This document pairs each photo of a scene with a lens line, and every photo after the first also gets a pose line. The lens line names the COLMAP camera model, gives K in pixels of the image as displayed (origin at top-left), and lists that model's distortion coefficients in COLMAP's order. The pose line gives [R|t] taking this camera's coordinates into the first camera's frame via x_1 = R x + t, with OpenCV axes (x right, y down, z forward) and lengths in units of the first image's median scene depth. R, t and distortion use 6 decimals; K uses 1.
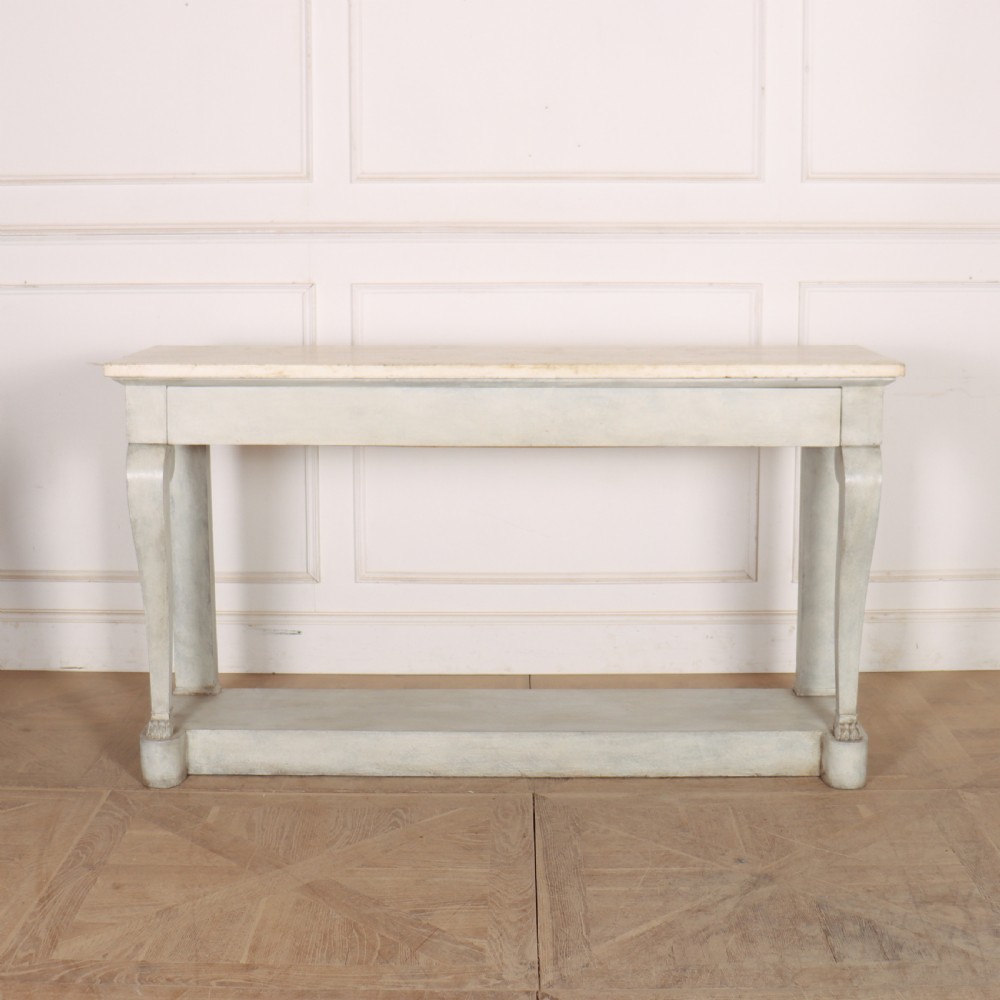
lens RADIAL K [[1626.6, 0, 500.0], [0, 1626.6, 500.0], [0, 0, 1]] dist [-0.197380, 0.197504]
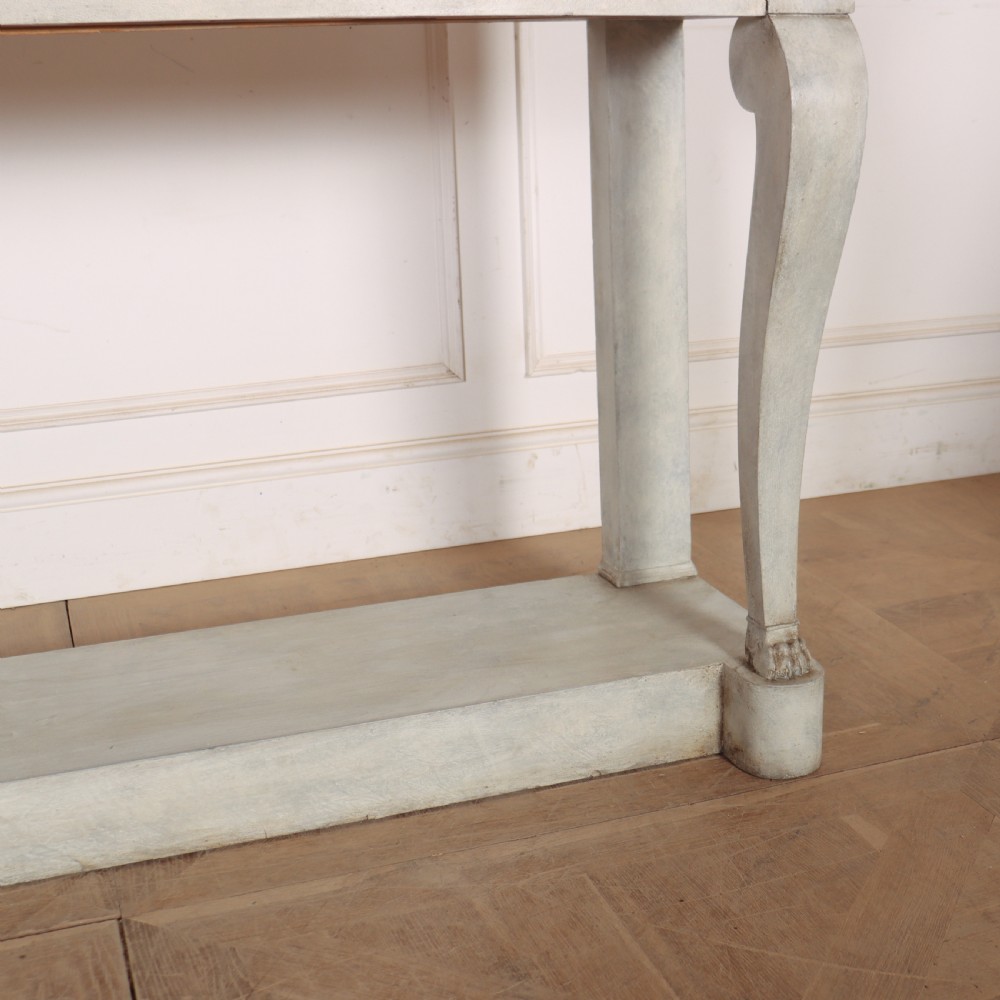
lens RADIAL K [[1508.6, 0, 666.2], [0, 1508.6, 622.8], [0, 0, 1]] dist [-0.175274, 0.120012]
pose [[0.912686, -0.146555, 0.381480, 0.015941], [0.072948, 0.976916, 0.200781, 0.040655], [-0.402099, -0.155421, 0.902308, 0.602081]]
